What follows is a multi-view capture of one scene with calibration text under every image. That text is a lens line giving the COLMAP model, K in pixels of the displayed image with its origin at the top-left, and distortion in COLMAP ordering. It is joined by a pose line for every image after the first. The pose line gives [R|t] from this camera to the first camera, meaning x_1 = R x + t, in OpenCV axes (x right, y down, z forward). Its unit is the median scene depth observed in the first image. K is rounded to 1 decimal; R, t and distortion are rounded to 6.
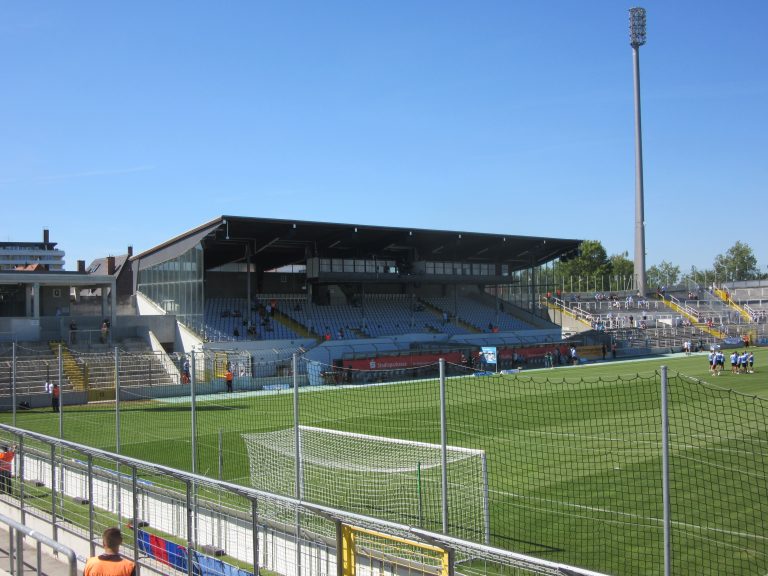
lens RADIAL K [[879.4, 0, 381.6], [0, 879.4, 285.1], [0, 0, 1]] dist [0.008909, 0.000000]
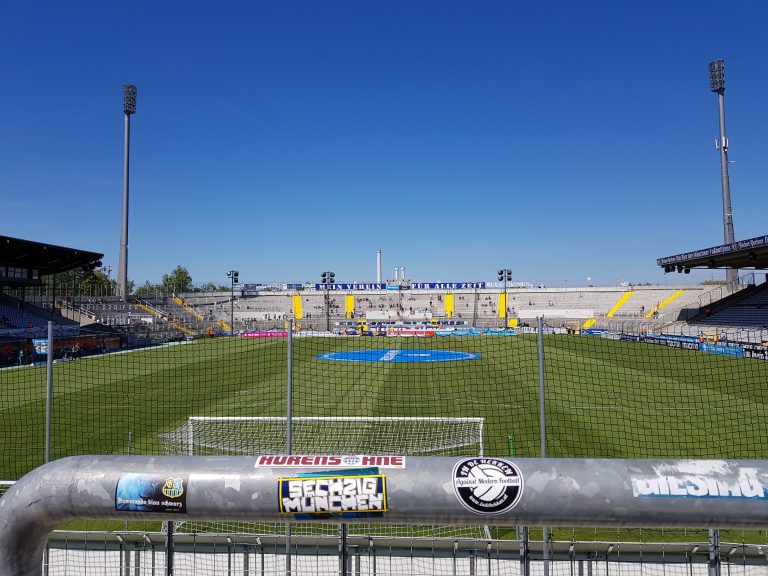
lens RADIAL K [[608.4, 0, 385.8], [0, 608.4, 281.9], [0, 0, 1]] dist [-0.002636, -0.000834]
pose [[0.705790, 0.047229, 0.706845, -0.077052], [-0.027755, 0.998853, -0.039027, 0.008769], [-0.707877, 0.007927, 0.706291, 0.079559]]
